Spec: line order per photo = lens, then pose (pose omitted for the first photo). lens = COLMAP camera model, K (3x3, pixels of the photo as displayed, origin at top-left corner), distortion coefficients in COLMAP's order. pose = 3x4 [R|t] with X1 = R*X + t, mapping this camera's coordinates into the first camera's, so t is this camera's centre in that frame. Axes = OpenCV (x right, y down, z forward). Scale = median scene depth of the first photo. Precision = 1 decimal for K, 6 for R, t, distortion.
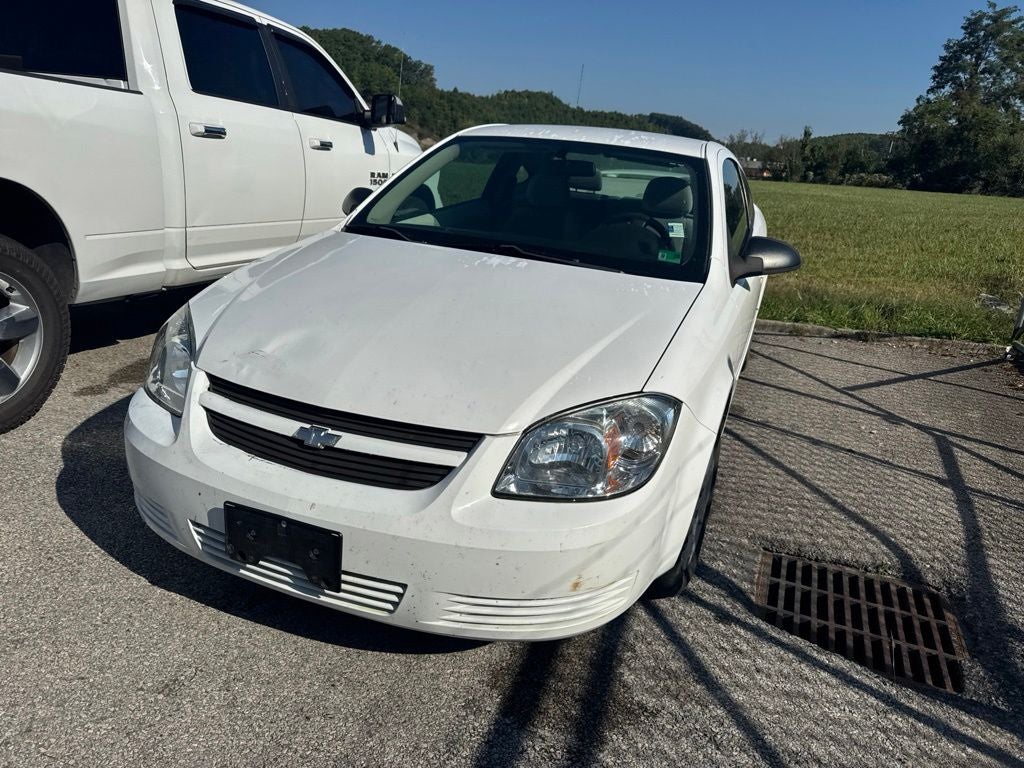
lens RADIAL K [[729.7, 0, 515.3], [0, 729.7, 382.5], [0, 0, 1]] dist [0.006076, -0.007121]
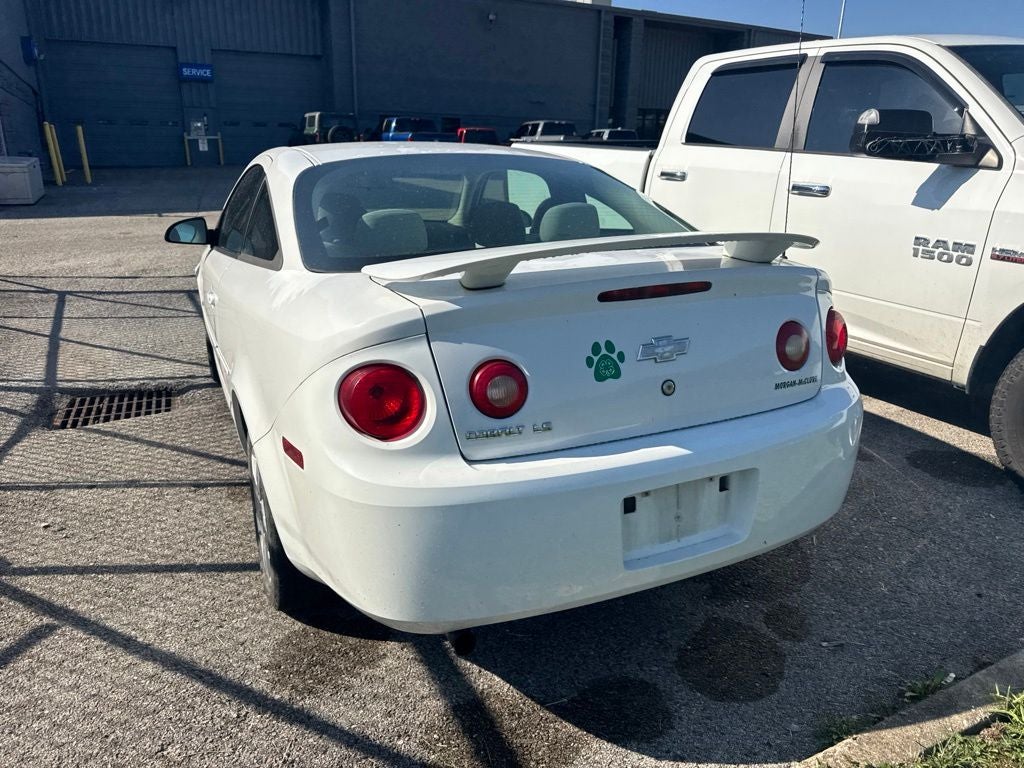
lens RADIAL K [[731.9, 0, 514.1], [0, 731.9, 375.9], [0, 0, 1]] dist [0.004871, -0.005303]
pose [[-0.698678, 0.132752, -0.703012, 0.966927], [-0.277989, 0.855049, 0.437736, -0.742452], [0.659221, 0.501266, -0.560500, 2.414841]]
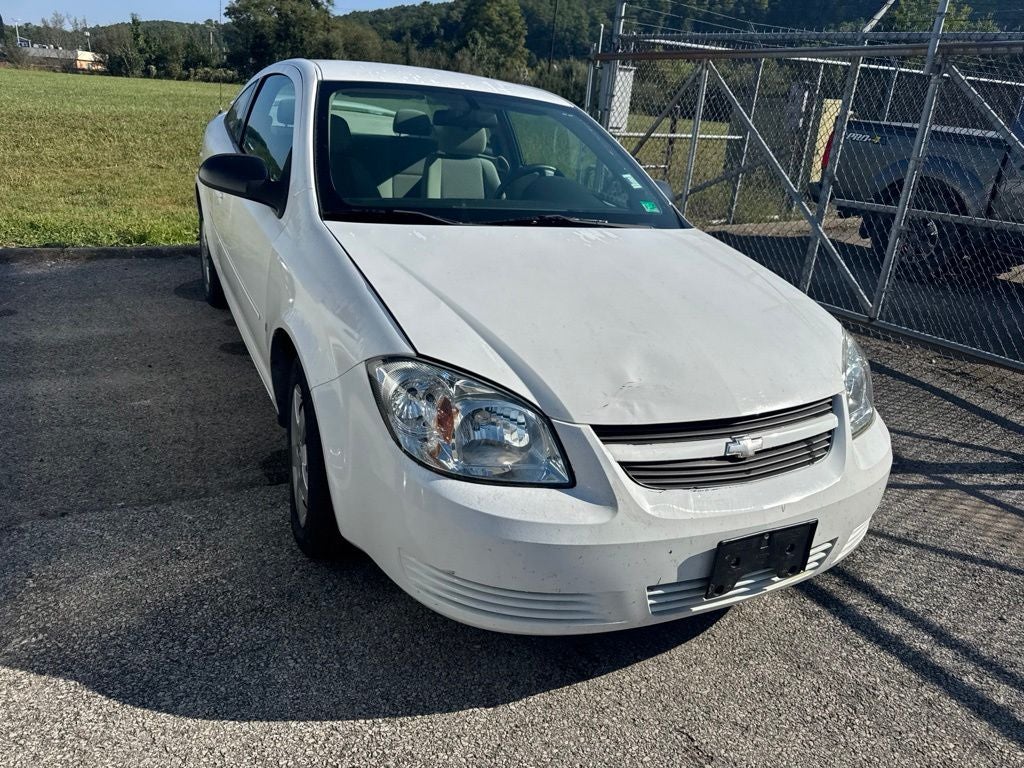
lens RADIAL K [[735.9, 0, 515.0], [0, 735.9, 379.2], [0, 0, 1]] dist [0.002221, -0.002976]
pose [[0.673773, -0.280986, 0.683430, -0.757354], [0.193331, 0.959697, 0.203971, -0.183790], [-0.713199, -0.005302, 0.700941, 0.343854]]
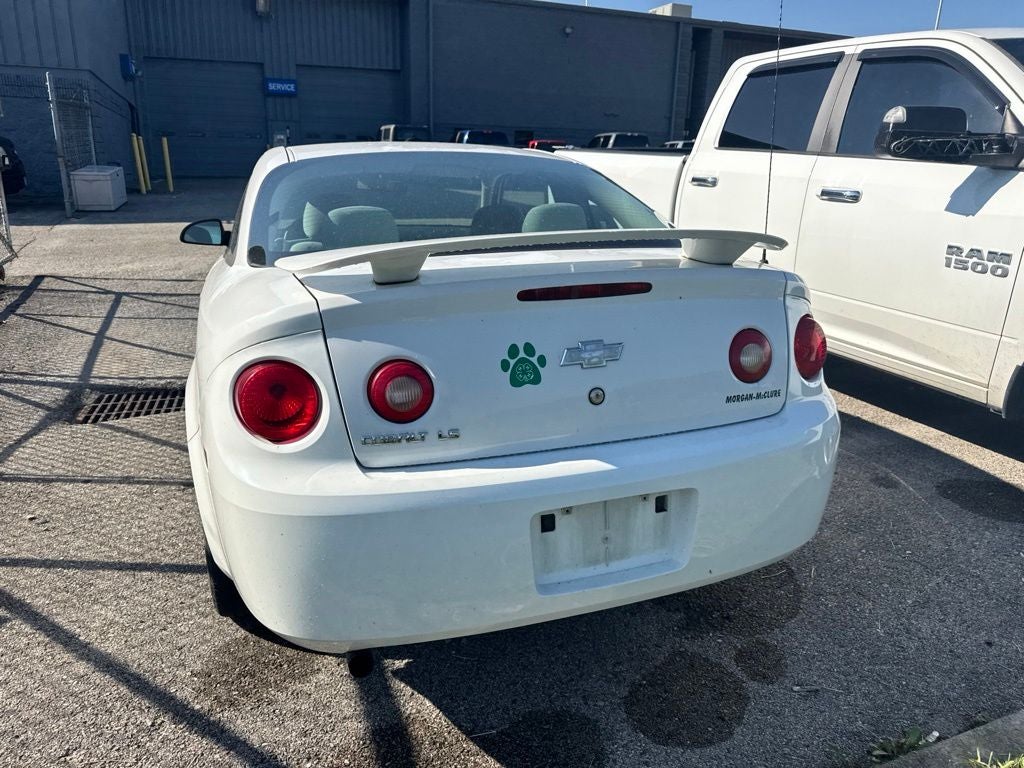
lens RADIAL K [[732.8, 0, 523.2], [0, 732.8, 374.9], [0, 0, 1]] dist [0.003537, -0.006321]
pose [[-0.761256, 0.099068, -0.640839, 0.841771], [-0.264027, 0.855278, 0.445858, -0.750907], [0.592266, 0.508611, -0.624929, 2.472082]]
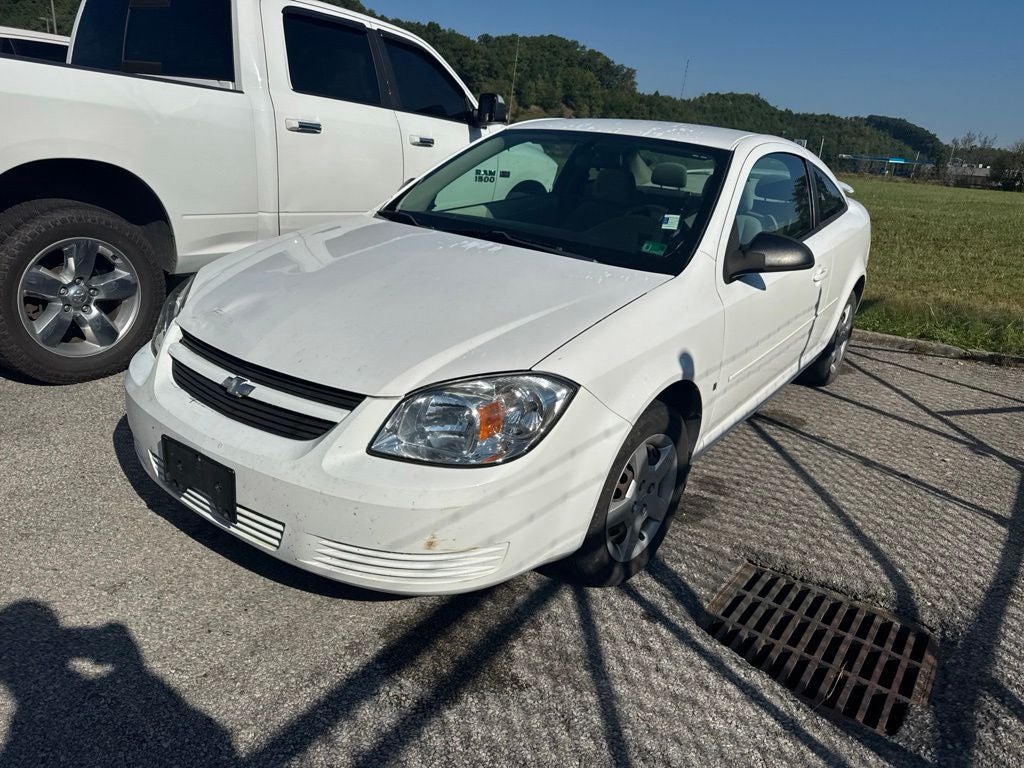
lens RADIAL K [[729.7, 0, 515.3], [0, 729.7, 382.5], [0, 0, 1]] dist [0.006076, -0.007121]
pose [[0.967297, 0.081570, -0.240174, 0.274052], [-0.082745, 0.996557, 0.005206, 0.017984], [0.239771, 0.014837, 0.970716, 0.002312]]
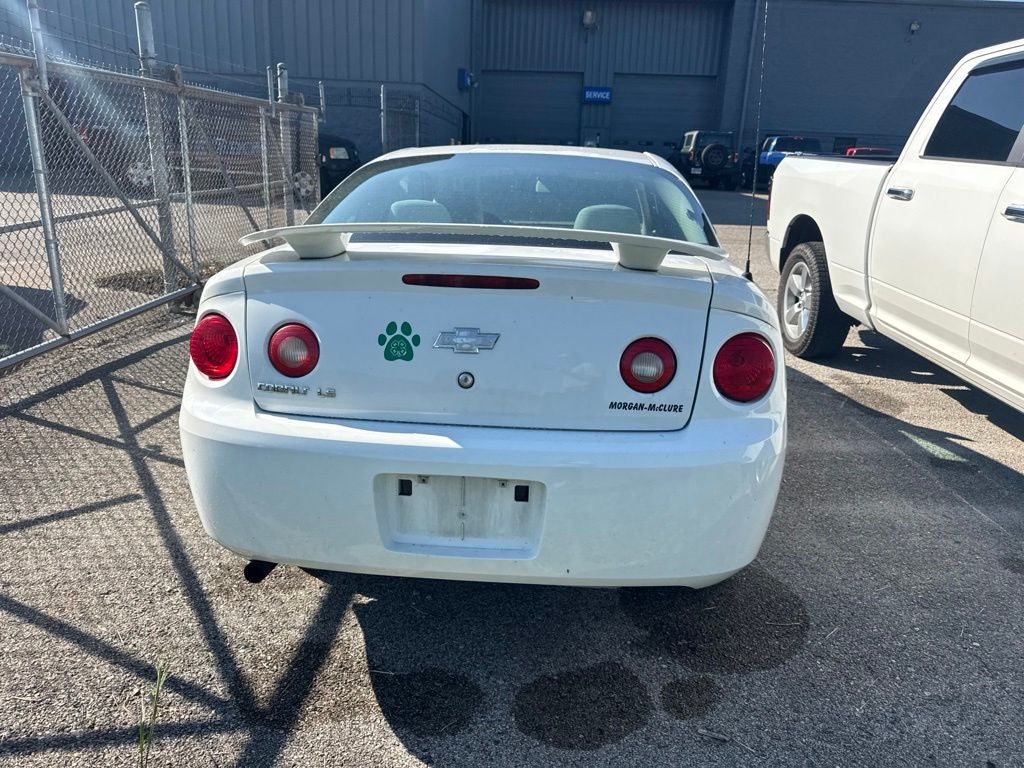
lens RADIAL K [[731.9, 0, 514.1], [0, 731.9, 375.9], [0, 0, 1]] dist [0.004871, -0.005303]
pose [[-0.956905, -0.024647, -0.289355, 0.563052], [-0.182166, 0.826922, 0.531992, -0.834873], [0.226162, 0.561776, -0.795775, 2.656571]]
